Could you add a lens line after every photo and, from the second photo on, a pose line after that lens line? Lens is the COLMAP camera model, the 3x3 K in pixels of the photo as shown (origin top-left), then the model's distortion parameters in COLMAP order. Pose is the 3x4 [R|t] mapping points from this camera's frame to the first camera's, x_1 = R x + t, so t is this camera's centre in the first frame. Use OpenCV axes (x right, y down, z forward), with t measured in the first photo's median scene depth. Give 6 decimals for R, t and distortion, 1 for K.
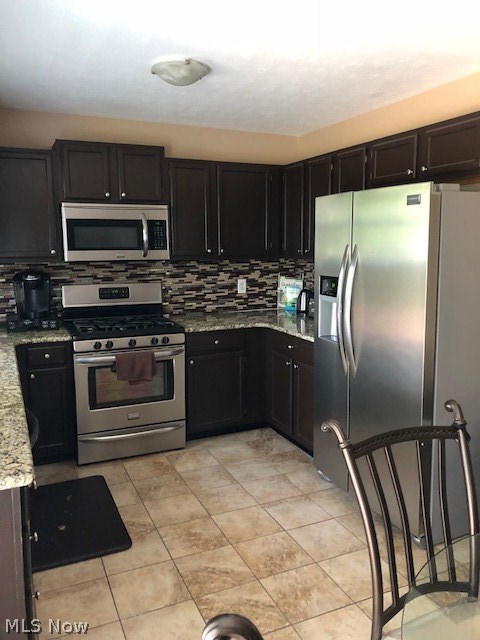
lens RADIAL K [[516.3, 0, 240.1], [0, 516.3, 309.5], [0, 0, 1]] dist [0.006779, -0.001092]
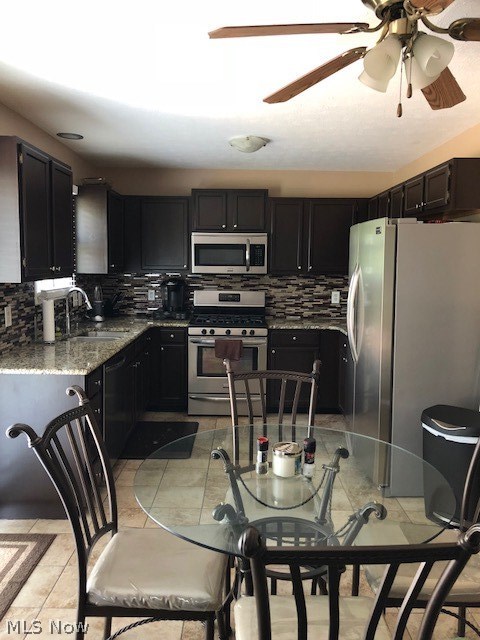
lens RADIAL K [[516.3, 0, 240.1], [0, 516.3, 309.5], [0, 0, 1]] dist [0.006779, -0.001092]
pose [[0.907633, 0.049788, -0.416802, 0.370486], [-0.065715, 0.997551, -0.023942, 0.032344], [0.414589, 0.049121, 0.908682, -0.237112]]
